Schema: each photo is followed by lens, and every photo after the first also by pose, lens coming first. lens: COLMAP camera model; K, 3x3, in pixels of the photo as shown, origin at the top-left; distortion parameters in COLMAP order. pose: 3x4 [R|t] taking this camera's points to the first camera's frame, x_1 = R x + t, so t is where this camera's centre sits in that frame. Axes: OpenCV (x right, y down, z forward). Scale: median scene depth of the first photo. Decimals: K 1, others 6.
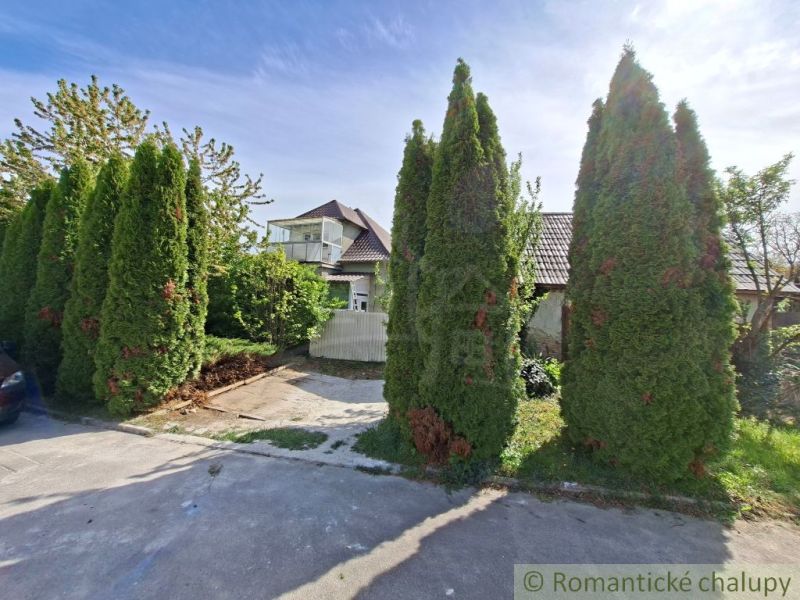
lens RADIAL K [[314.1, 0, 388.4], [0, 314.1, 297.6], [0, 0, 1]] dist [0.013375, -0.000090]
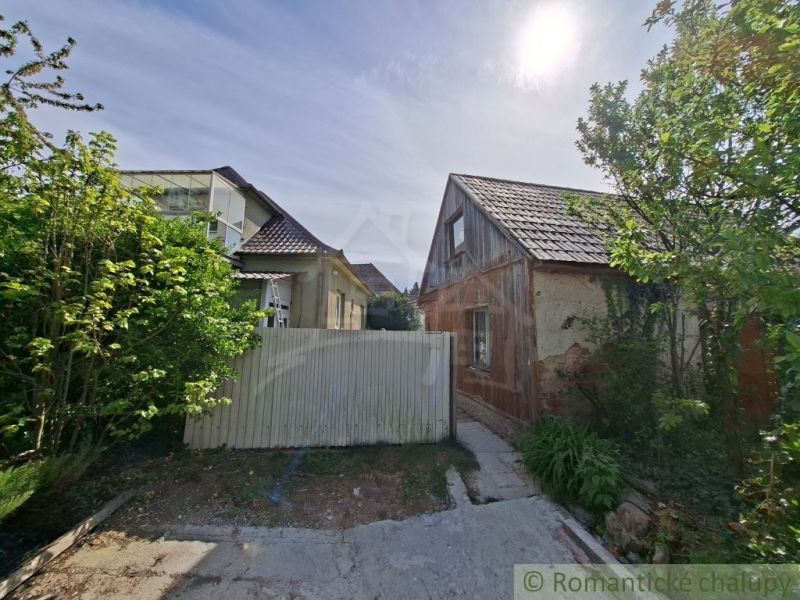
lens RADIAL K [[320.7, 0, 395.1], [0, 320.7, 297.9], [0, 0, 1]] dist [-0.001269, 0.000121]
pose [[0.937981, 0.016208, 0.346308, -0.253041], [0.009467, 0.997337, -0.072318, 0.056829], [-0.346557, 0.071112, 0.935329, 0.902073]]
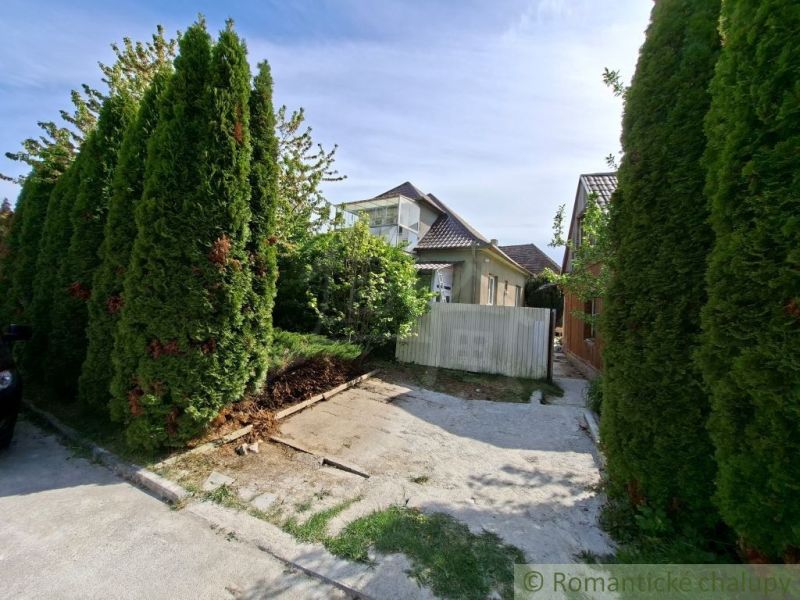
lens RADIAL K [[320.7, 0, 395.1], [0, 320.7, 297.9], [0, 0, 1]] dist [-0.001269, 0.000121]
pose [[0.987861, 0.016243, -0.154491, -0.227388], [-0.016659, 0.999860, -0.001398, 0.056463], [0.154447, 0.003954, 0.987993, 0.379454]]
